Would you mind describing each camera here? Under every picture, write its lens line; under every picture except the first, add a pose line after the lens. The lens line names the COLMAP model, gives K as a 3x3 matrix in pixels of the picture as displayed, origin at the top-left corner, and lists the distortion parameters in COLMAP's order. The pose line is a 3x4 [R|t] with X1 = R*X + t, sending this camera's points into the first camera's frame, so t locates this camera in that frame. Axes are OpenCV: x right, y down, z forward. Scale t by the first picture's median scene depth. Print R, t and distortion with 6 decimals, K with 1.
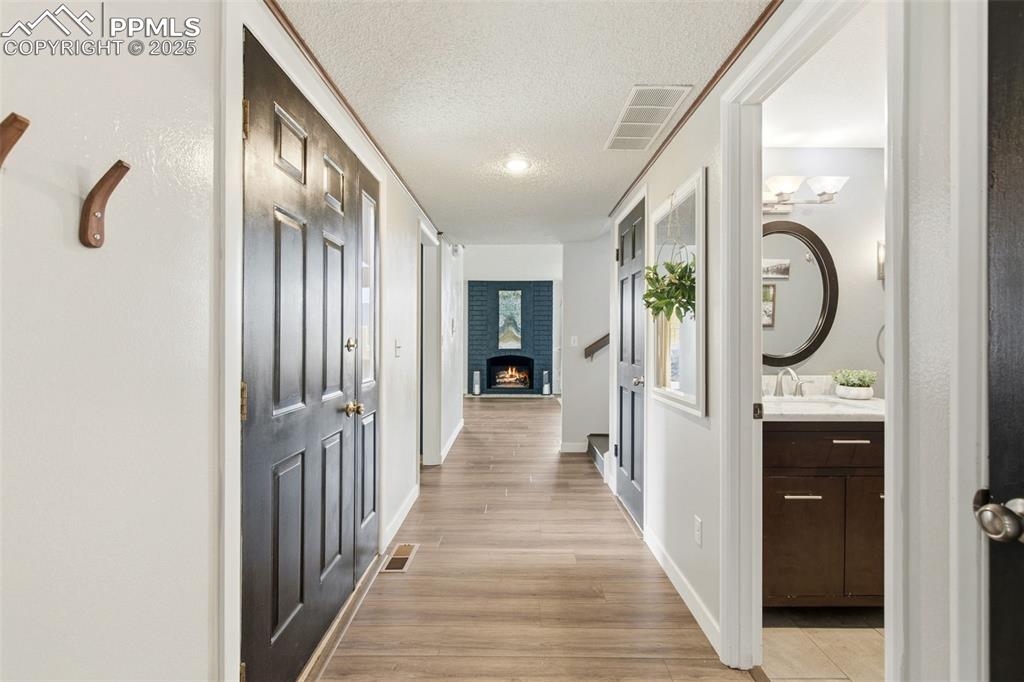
lens RADIAL K [[465.4, 0, 517.6], [0, 465.4, 346.2], [0, 0, 1]] dist [-0.005740, 0.002338]
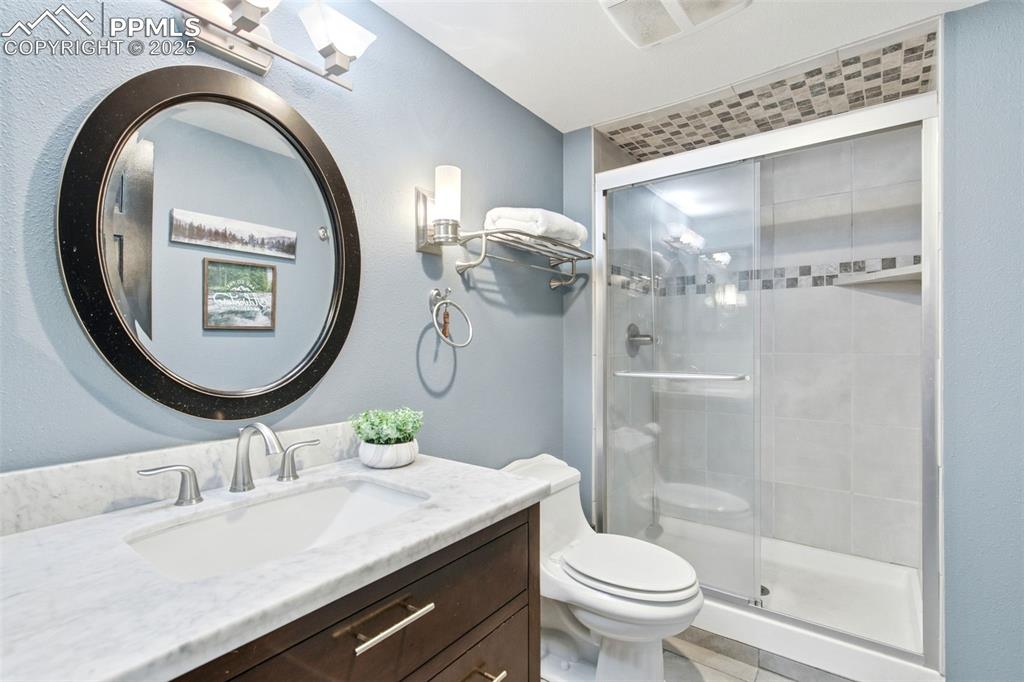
lens RADIAL K [[465.4, 0, 513.0], [0, 465.4, 348.7], [0, 0, 1]] dist [-0.005740, 0.002338]
pose [[0.603373, -0.005802, 0.797438, 0.375436], [0.017060, 0.999839, -0.005634, -0.013512], [-0.797277, 0.017003, 0.603375, 0.547196]]
